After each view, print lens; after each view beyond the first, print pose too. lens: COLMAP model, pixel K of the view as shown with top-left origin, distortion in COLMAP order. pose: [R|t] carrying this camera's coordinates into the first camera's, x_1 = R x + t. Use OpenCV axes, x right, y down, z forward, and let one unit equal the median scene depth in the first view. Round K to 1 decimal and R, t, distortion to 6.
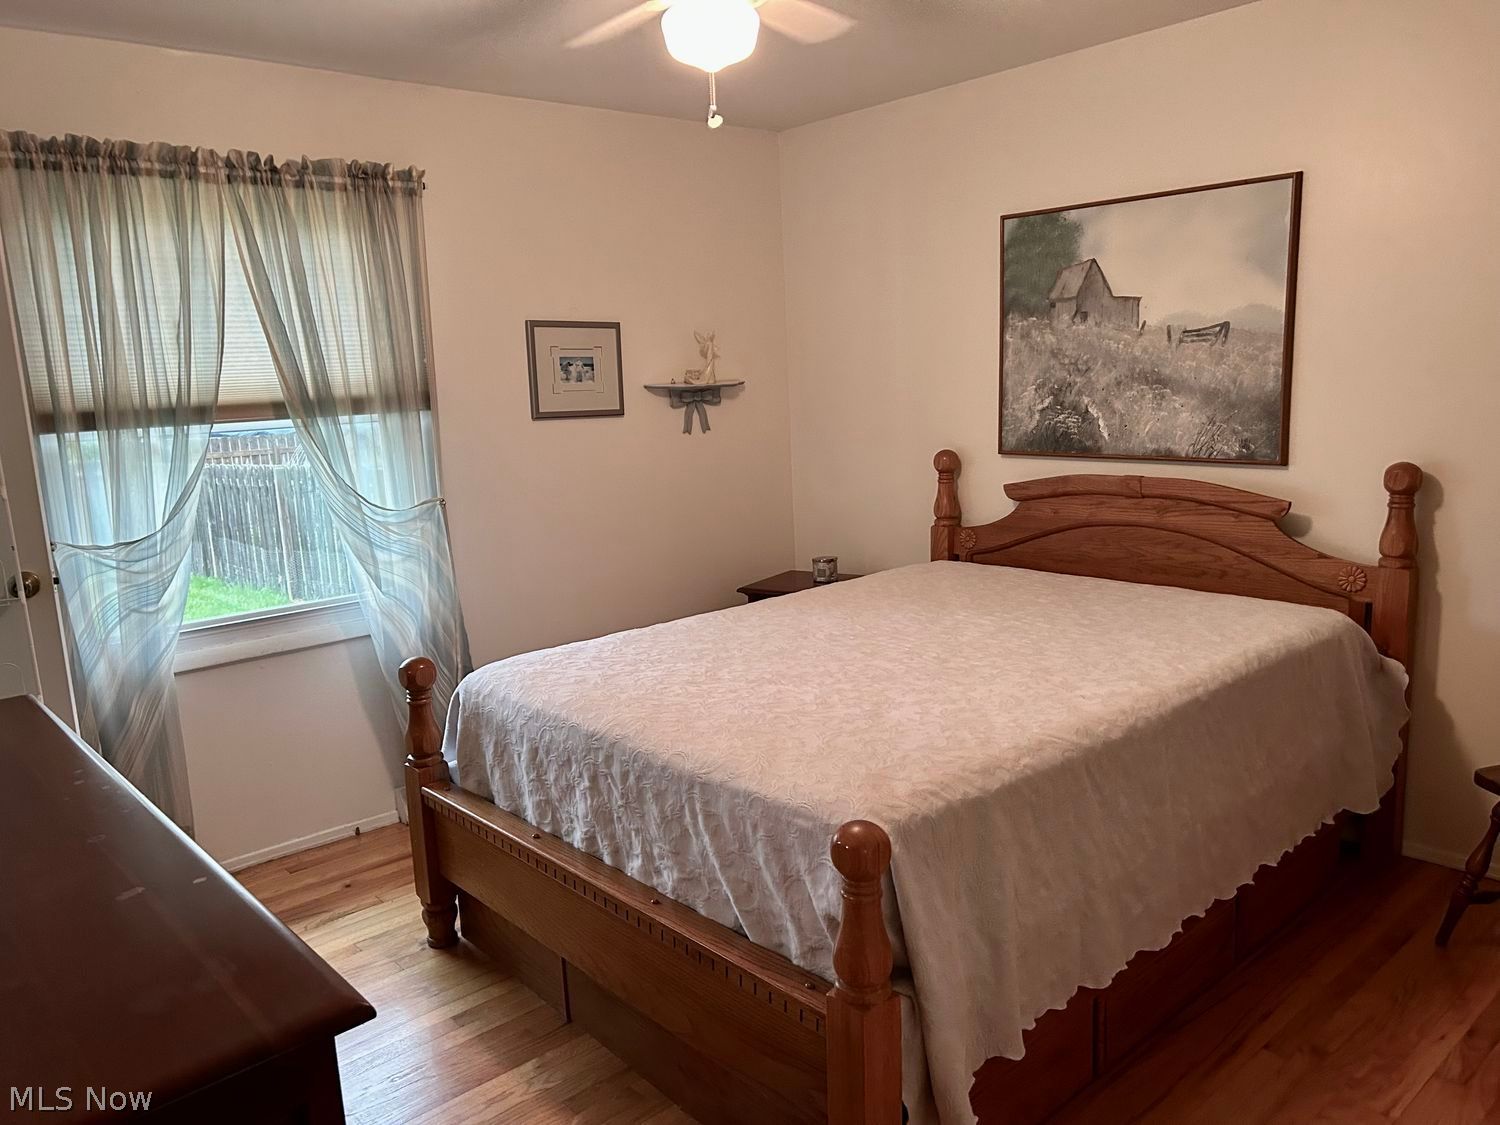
lens RADIAL K [[1132.7, 0, 750.0], [0, 1132.7, 562.5], [0, 0, 1]] dist [-0.005948, -0.010479]
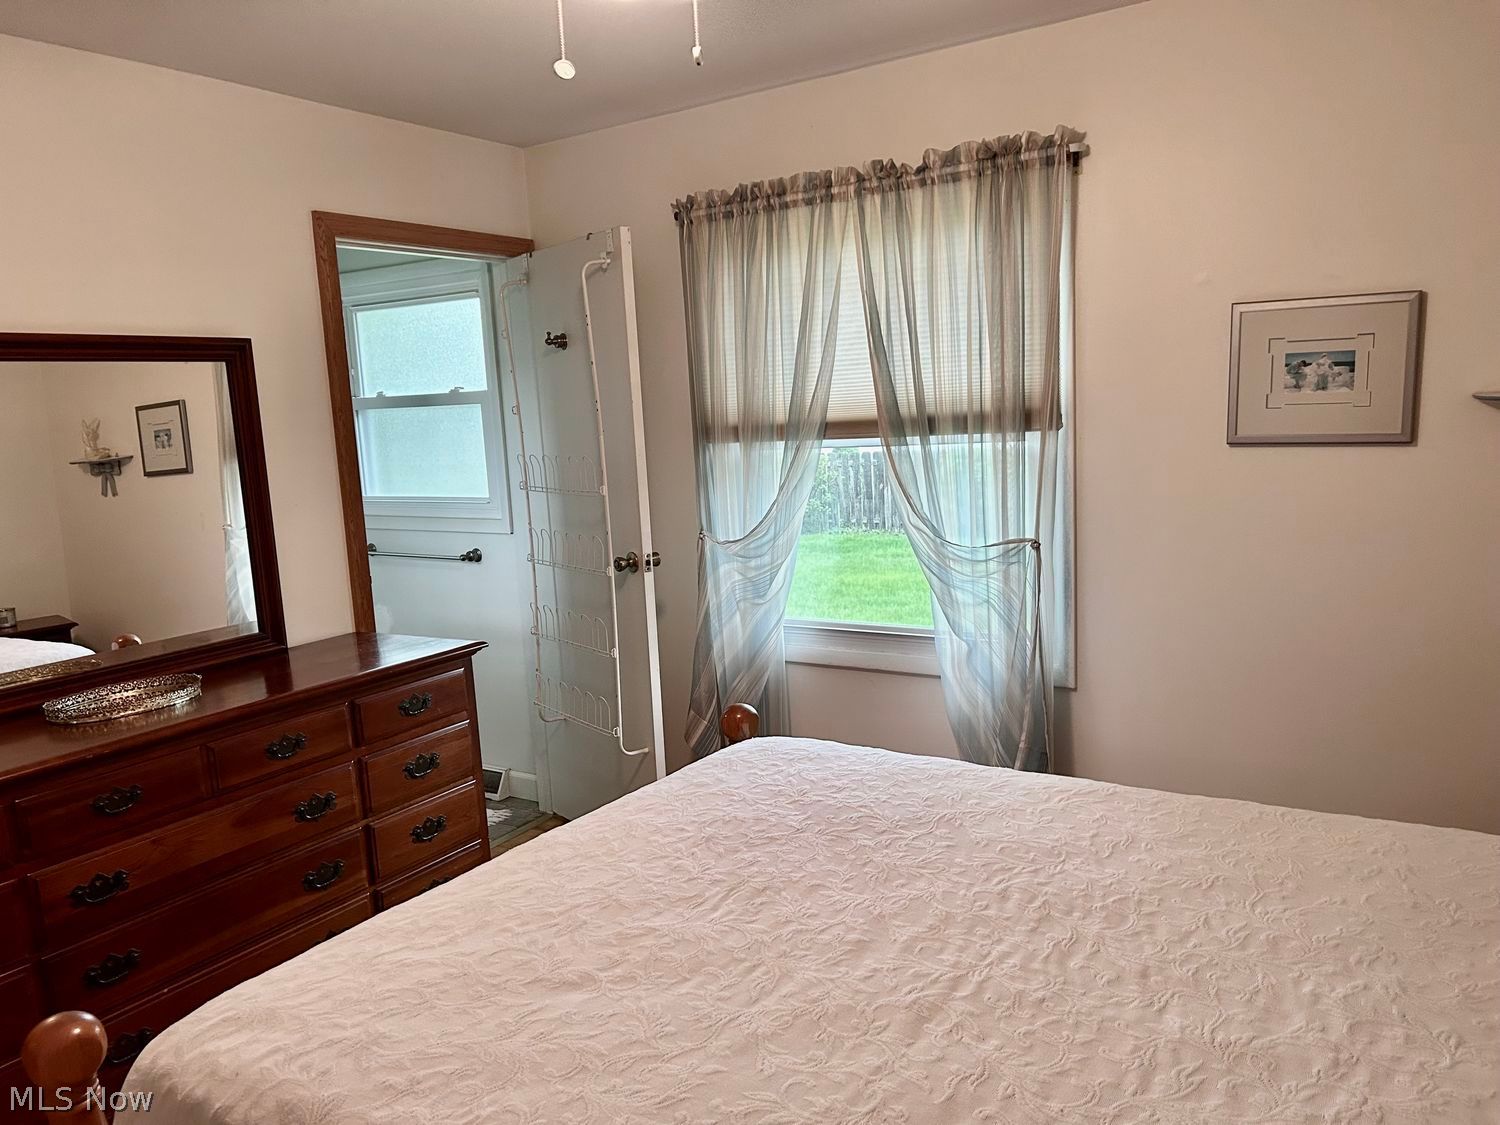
lens RADIAL K [[1108.6, 0, 750.0], [0, 1108.6, 562.5], [0, 0, 1]] dist [0.055862, -0.073503]
pose [[0.267775, 0.155008, -0.950931, 0.486608], [-0.122812, 0.984414, 0.125883, -0.129118], [0.955622, 0.083077, 0.282638, 0.644691]]
